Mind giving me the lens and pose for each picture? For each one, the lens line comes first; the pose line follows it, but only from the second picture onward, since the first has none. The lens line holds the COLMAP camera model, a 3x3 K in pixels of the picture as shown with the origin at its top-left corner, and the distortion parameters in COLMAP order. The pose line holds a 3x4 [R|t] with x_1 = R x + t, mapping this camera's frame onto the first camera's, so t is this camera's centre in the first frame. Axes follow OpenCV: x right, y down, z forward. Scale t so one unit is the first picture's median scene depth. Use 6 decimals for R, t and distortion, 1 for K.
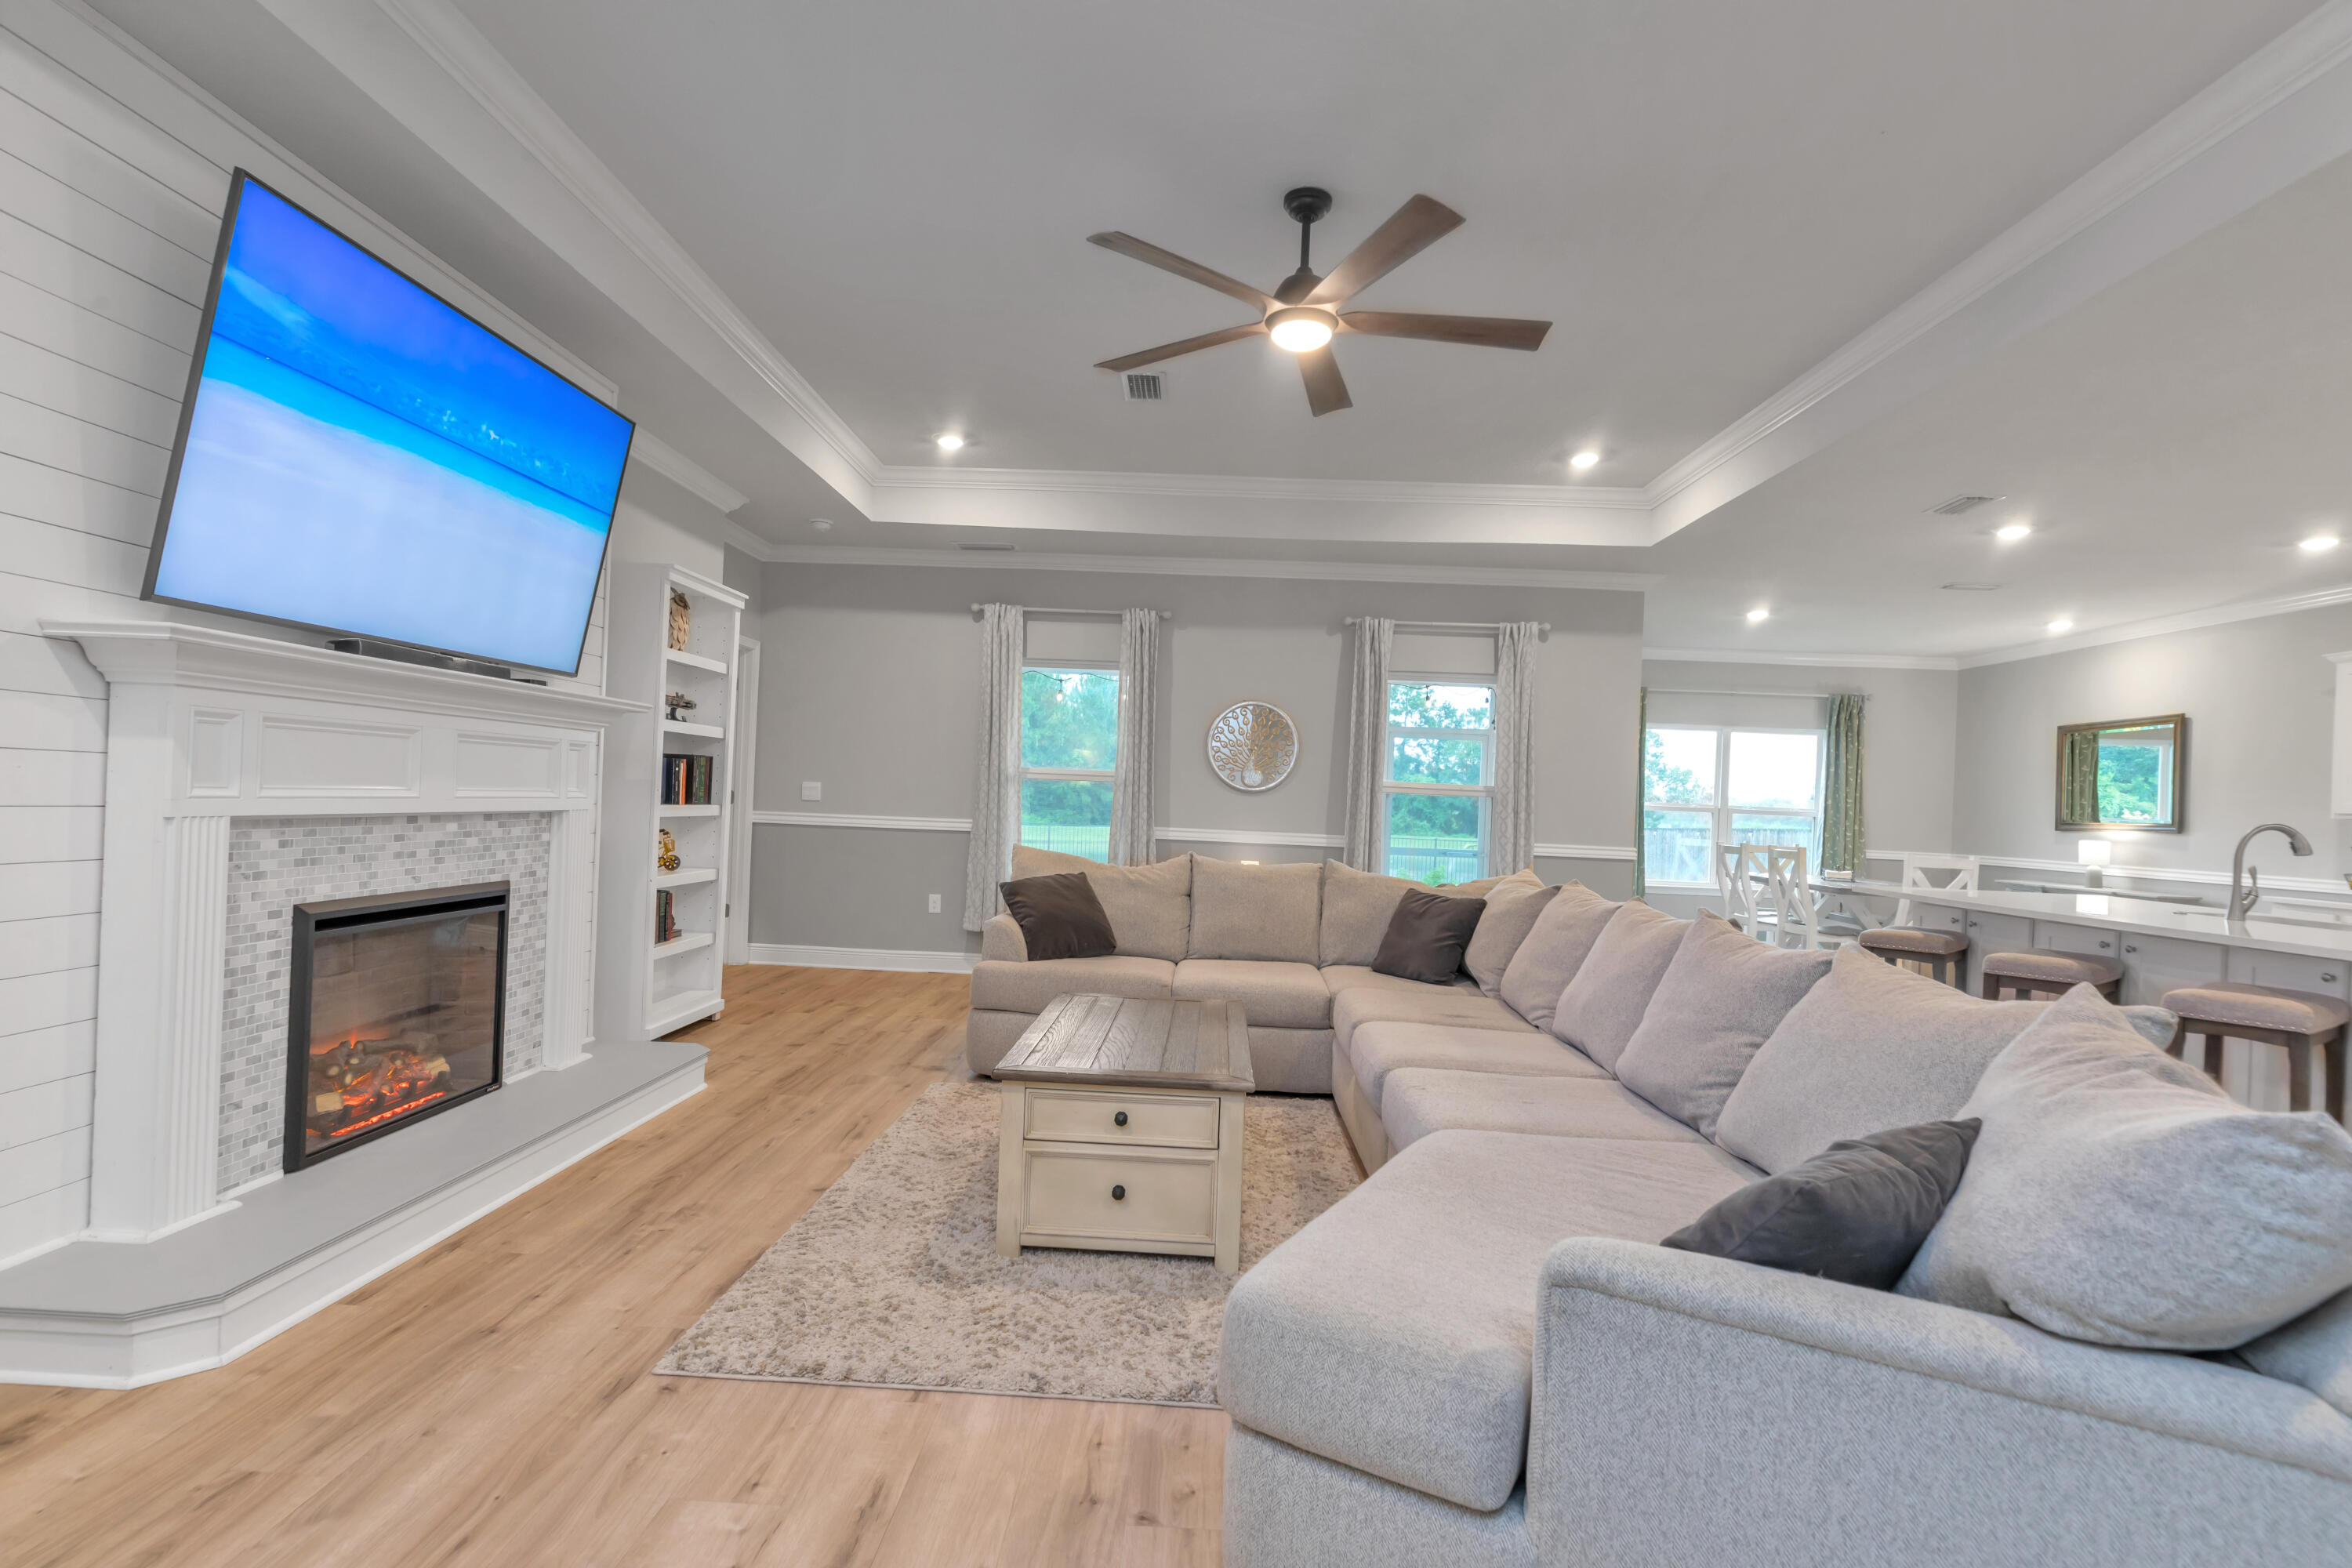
lens RADIAL K [[1122.5, 0, 1160.0], [0, 1122.5, 796.0], [0, 0, 1]] dist [-0.008126, 0.002578]
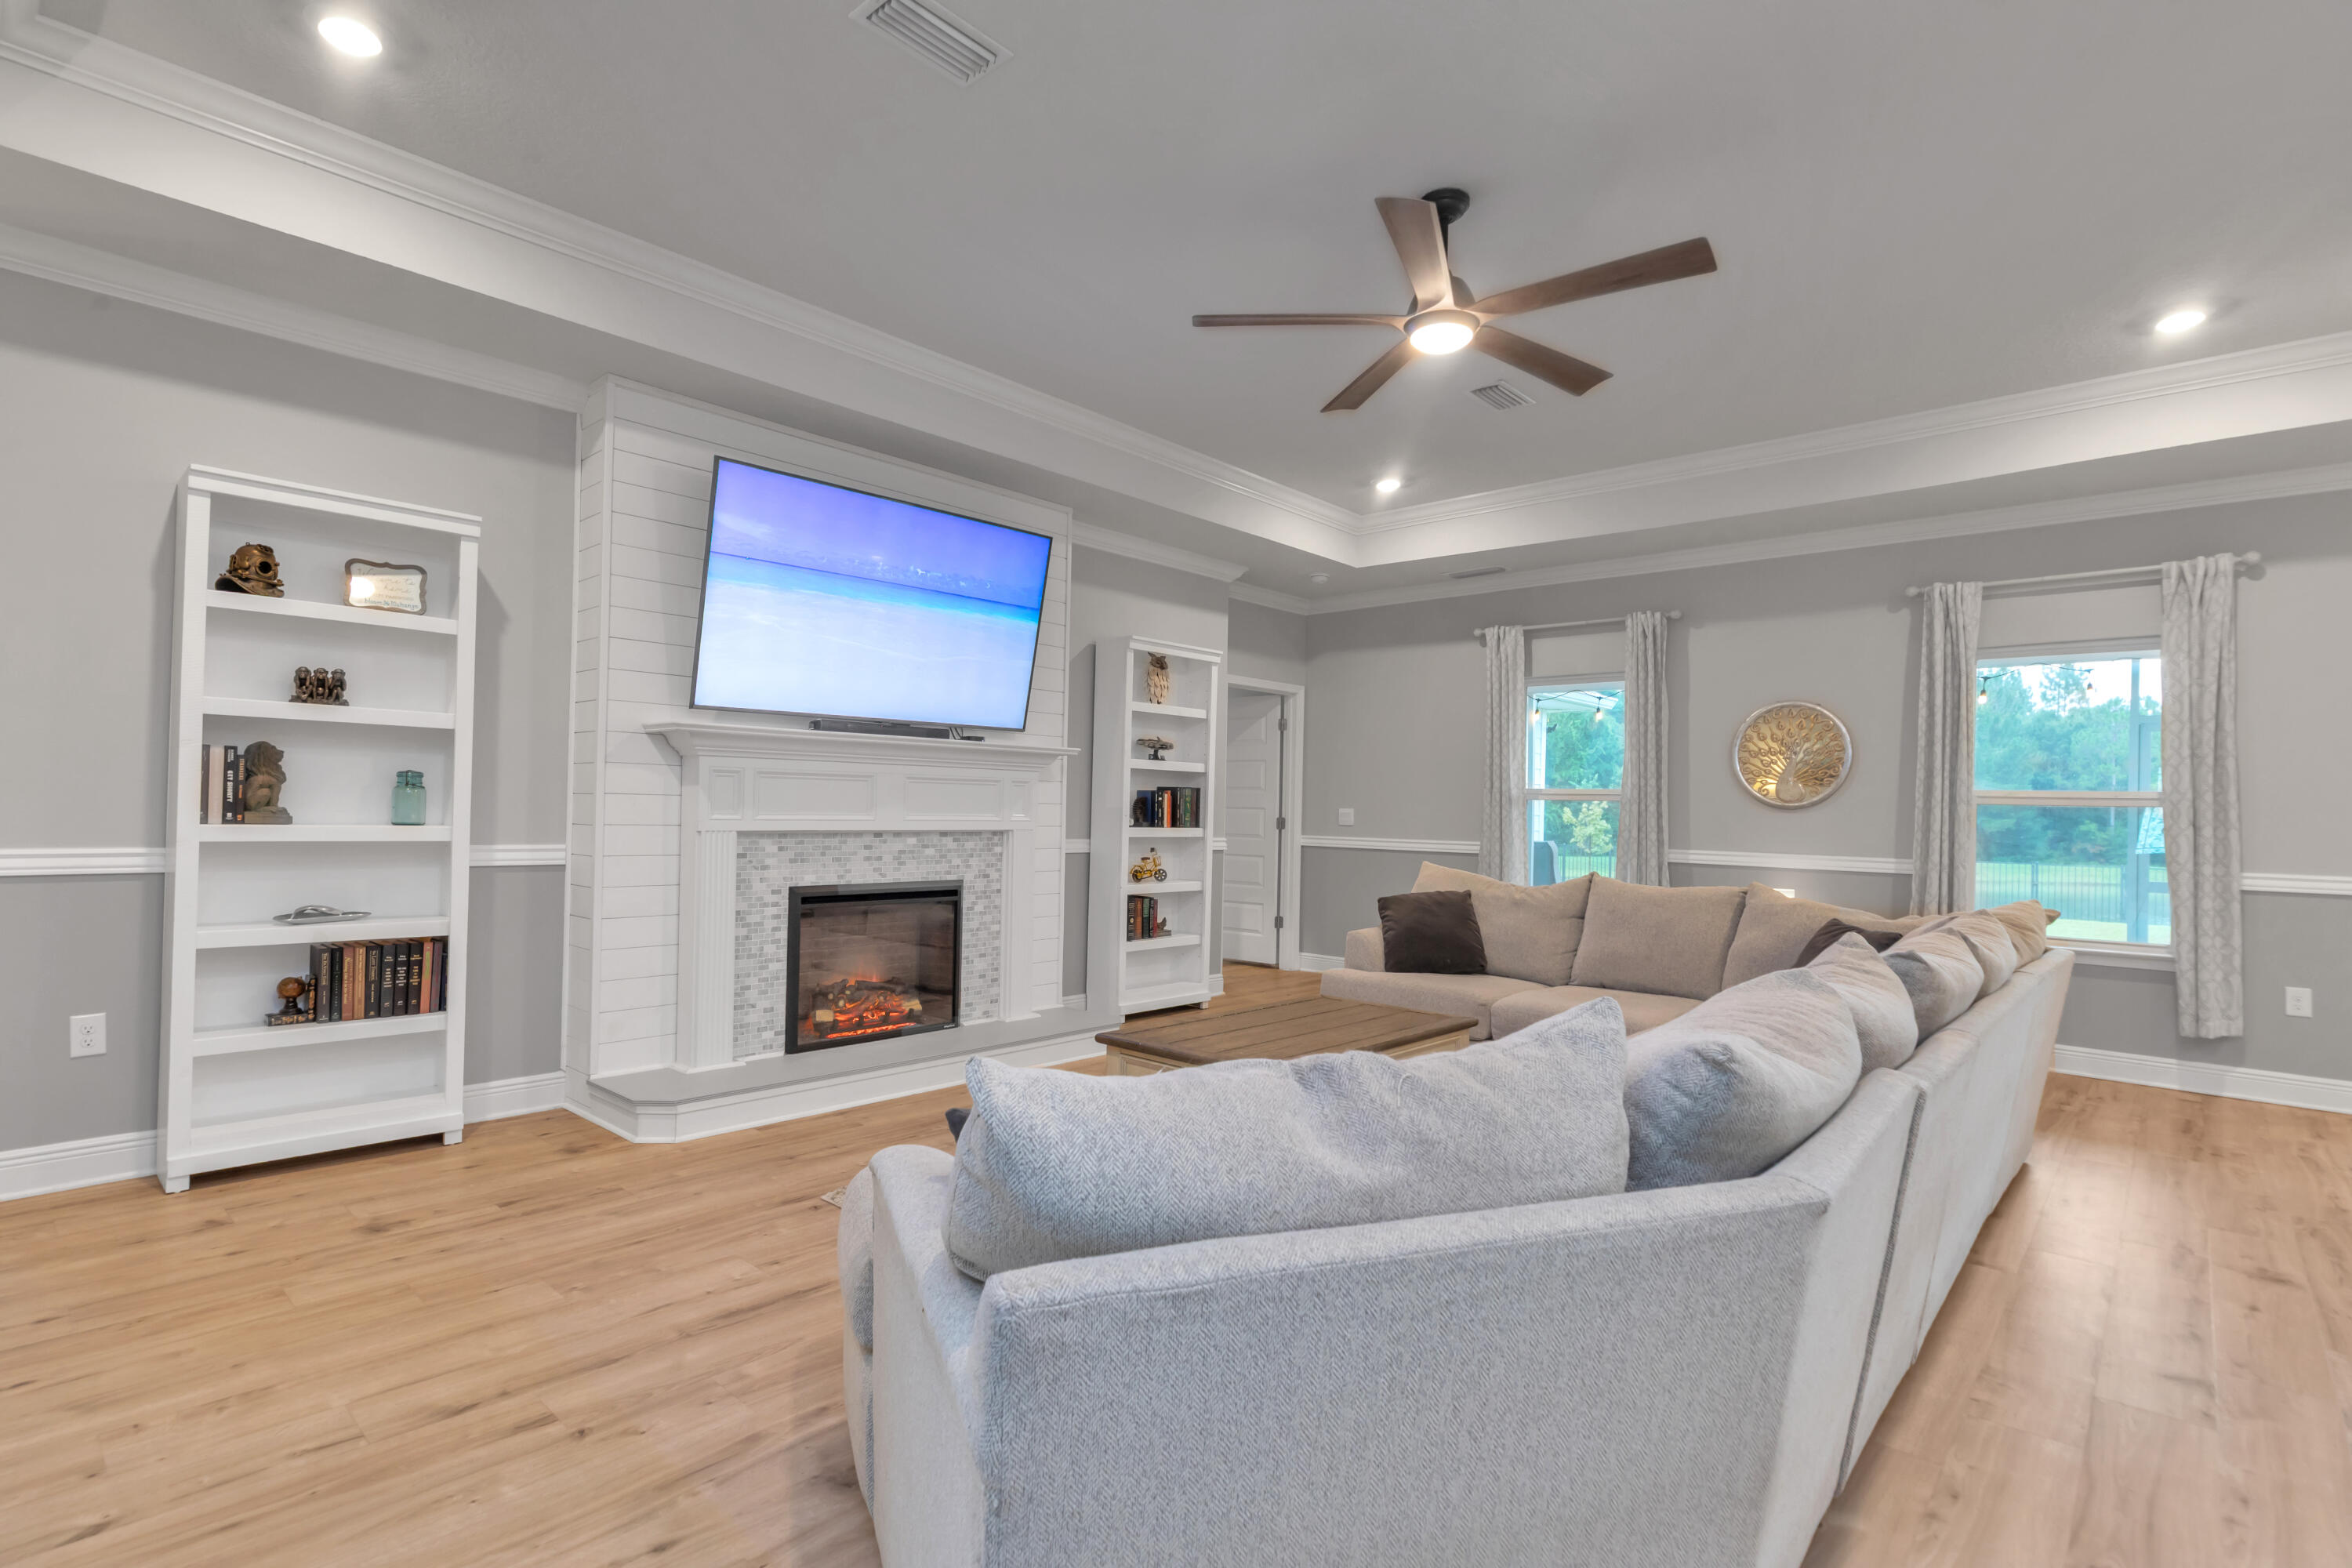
lens RADIAL K [[1122.5, 0, 1159.9], [0, 1122.5, 796.4], [0, 0, 1]] dist [-0.008126, 0.002578]
pose [[0.760293, -0.031166, -0.648832, 0.415325], [0.011595, 0.999340, -0.034415, 0.017590], [0.649477, 0.018643, 0.760153, 0.069525]]
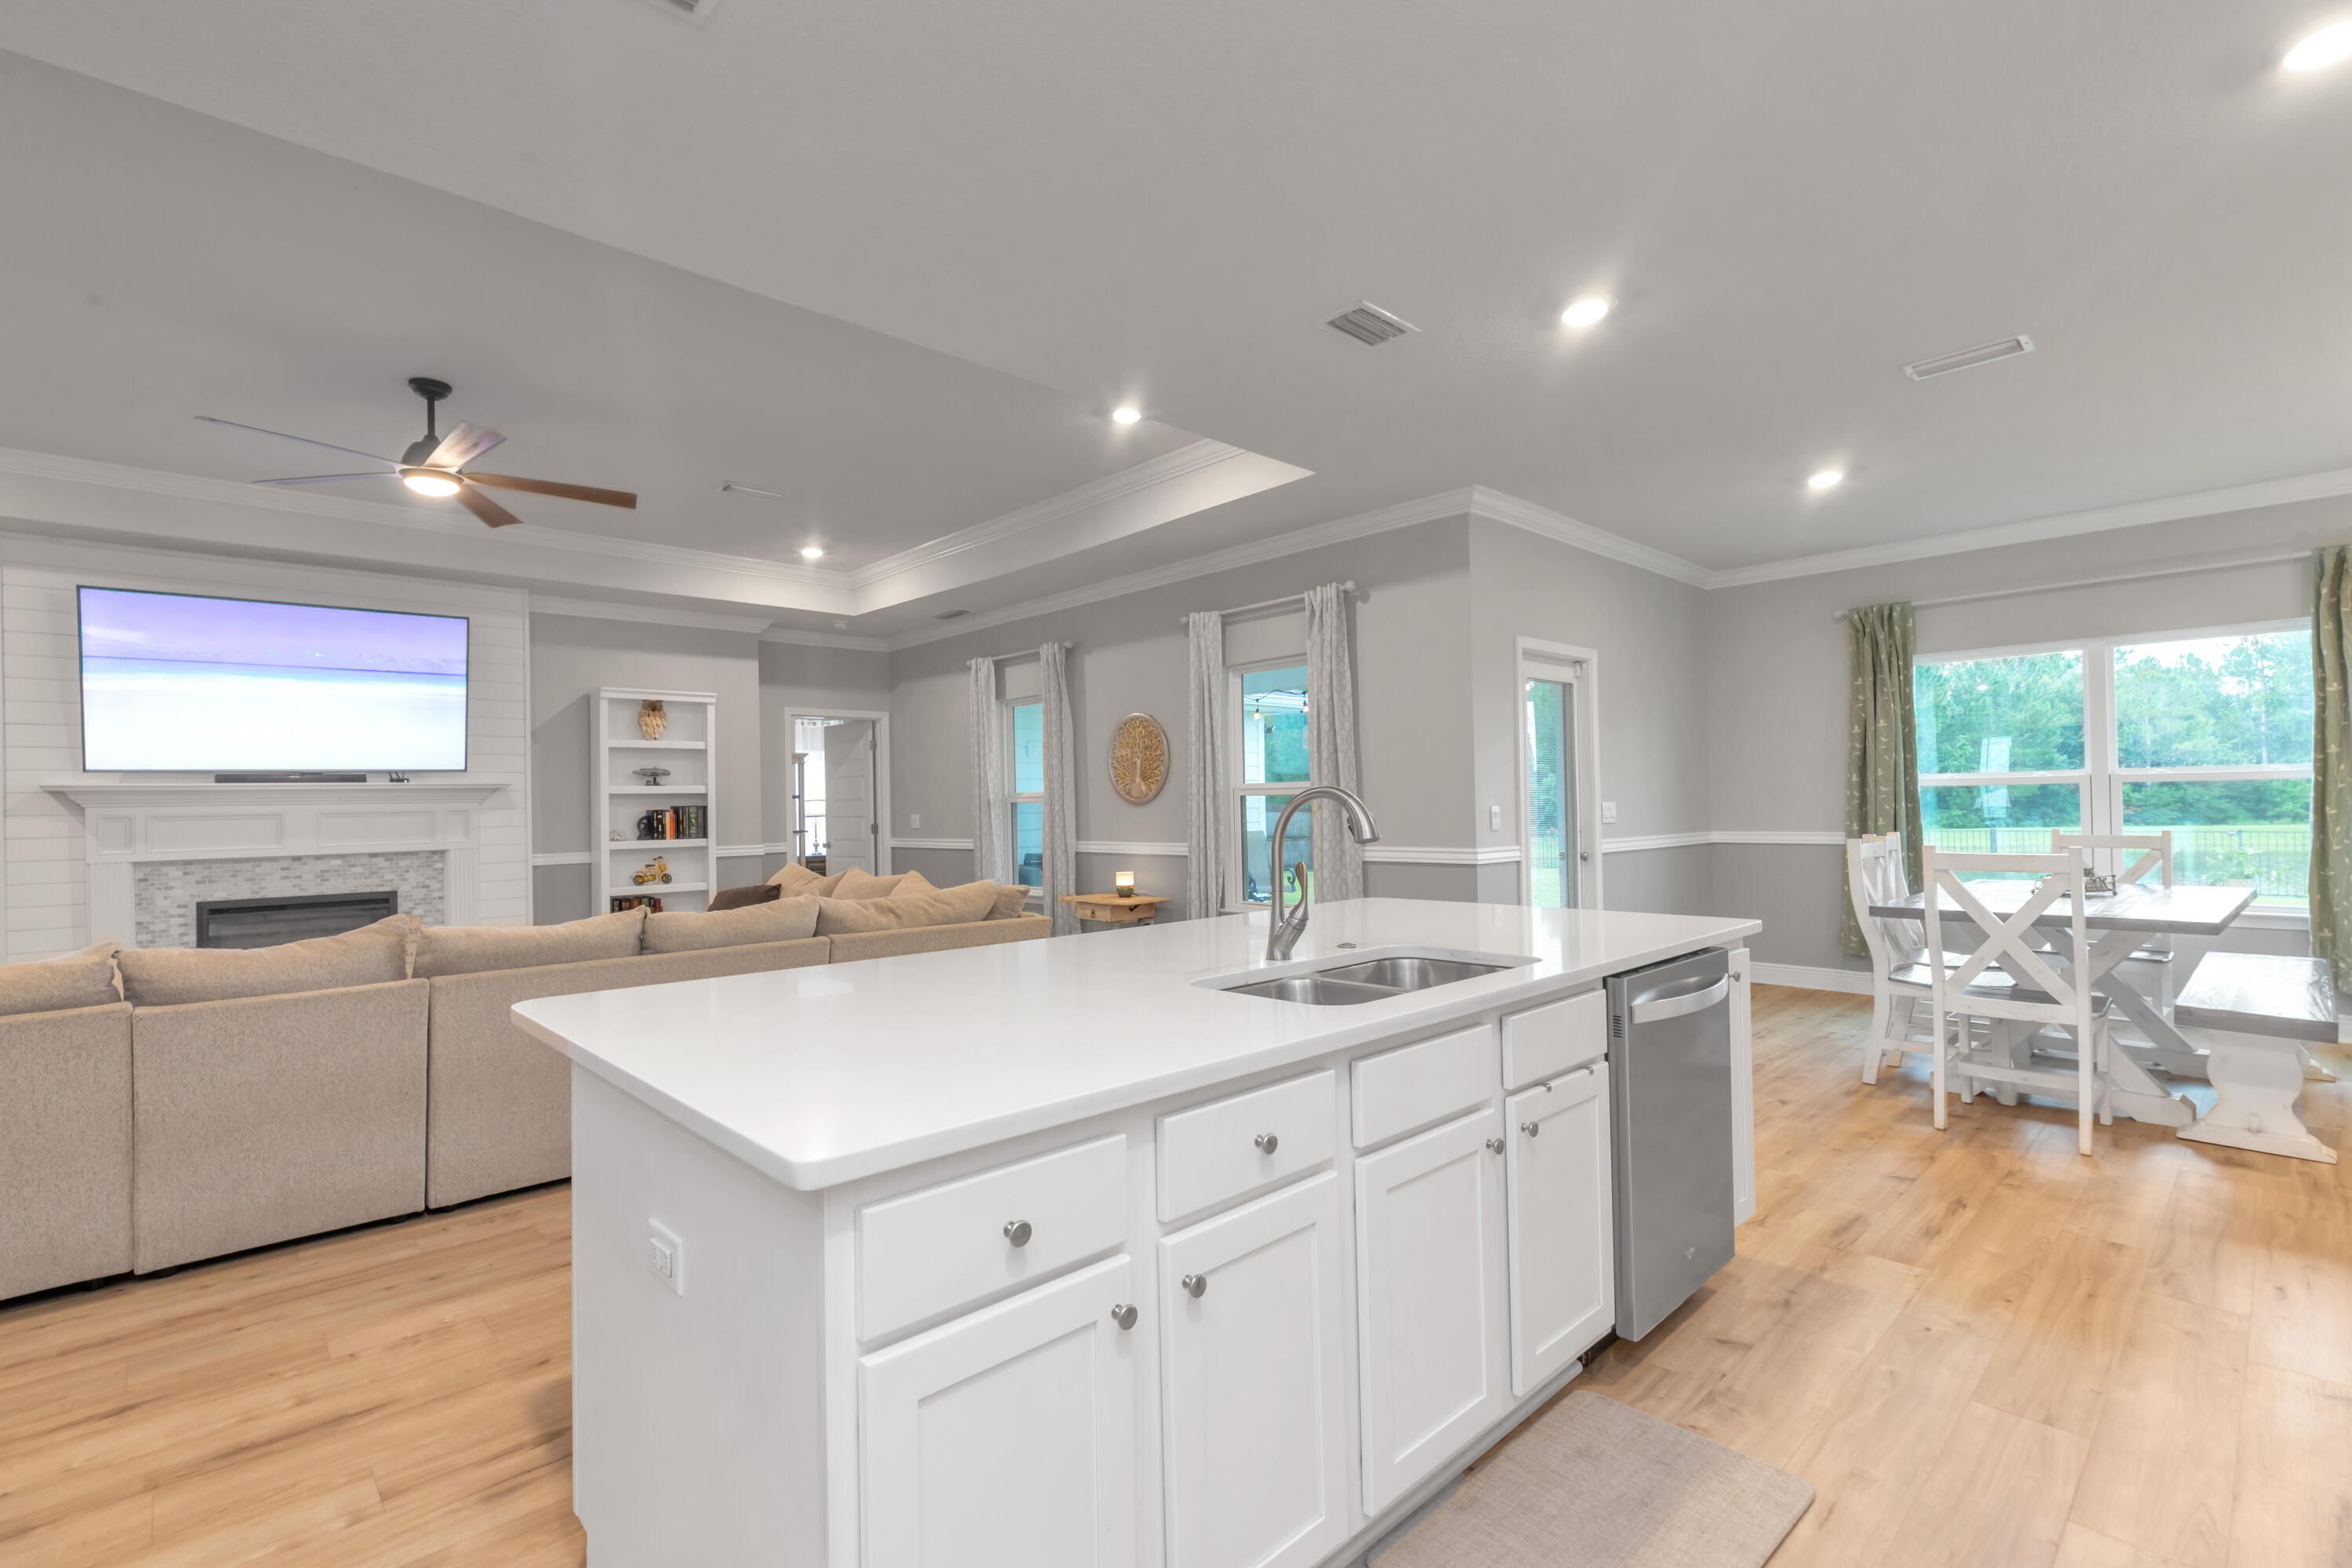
lens RADIAL K [[1053.9, 0, 1166.9], [0, 1053.9, 794.7], [0, 0, 1]] dist [0.005890, -0.000832]
pose [[0.710080, -0.062771, -0.701317, 1.189413], [0.051371, 0.997982, -0.037311, 0.038890], [0.702244, -0.009534, 0.711872, 0.523508]]
